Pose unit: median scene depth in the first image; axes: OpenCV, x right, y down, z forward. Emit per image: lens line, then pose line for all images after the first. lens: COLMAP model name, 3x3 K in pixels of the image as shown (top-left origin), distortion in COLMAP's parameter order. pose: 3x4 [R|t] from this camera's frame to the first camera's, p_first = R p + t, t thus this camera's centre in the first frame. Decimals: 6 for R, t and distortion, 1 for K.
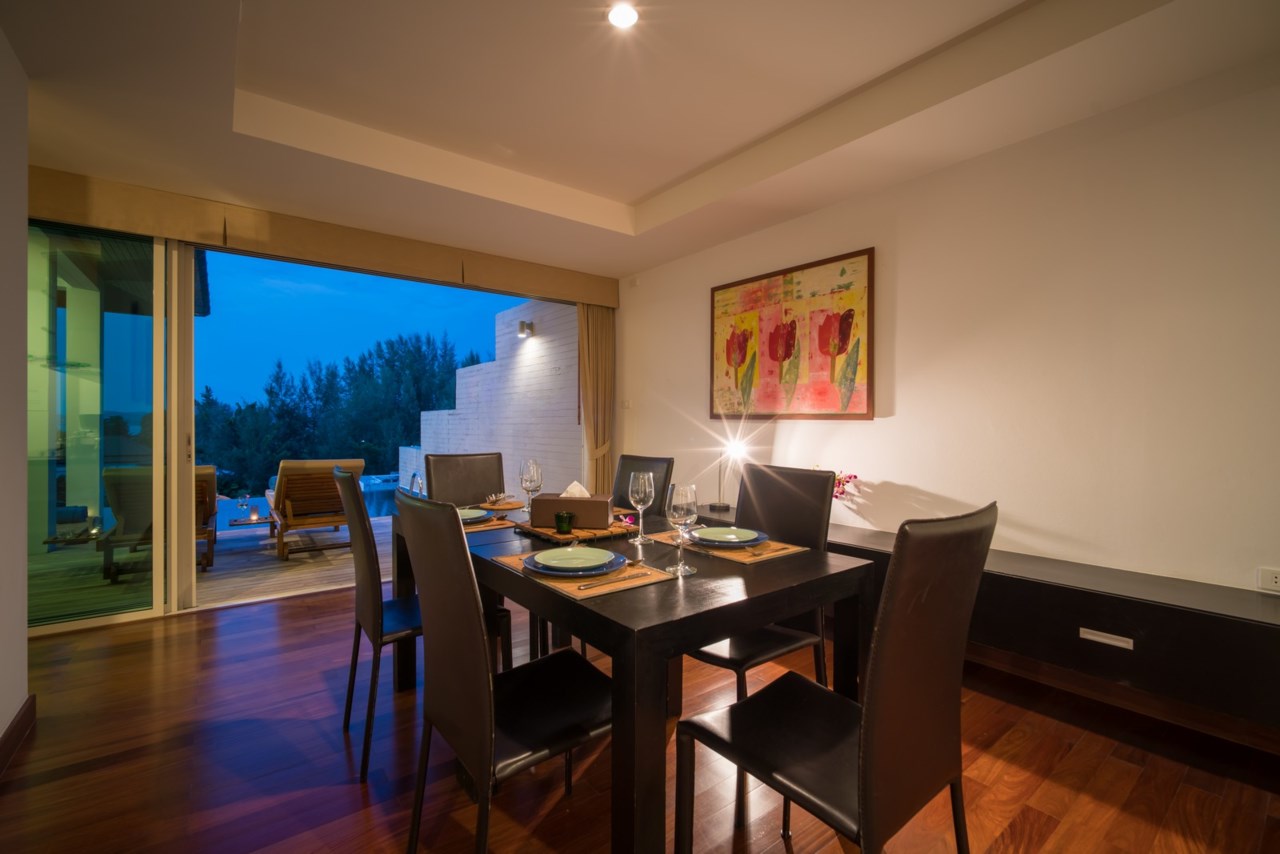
lens RADIAL K [[564.8, 0, 640.0], [0, 564.8, 427.0], [0, 0, 1]] dist [-0.009840, 0.000490]
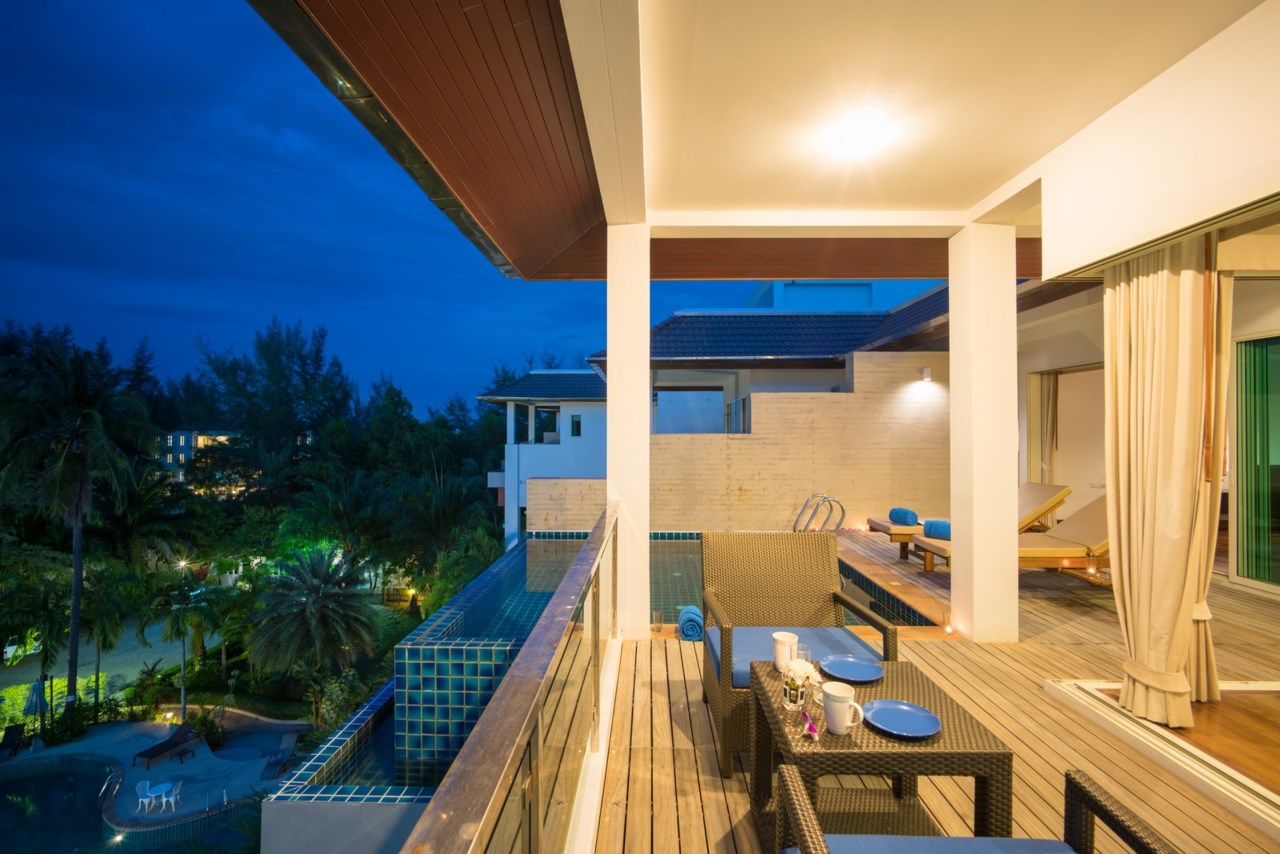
lens RADIAL K [[582.4, 0, 640.0], [0, 582.4, 427.0], [0, 0, 1]] dist [-0.000936, 0.001042]
pose [[0.630300, 0.001710, 0.776349, -2.097105], [0.002603, 0.999987, -0.004316, -0.065314], [-0.776347, 0.004742, 0.630288, 0.870223]]
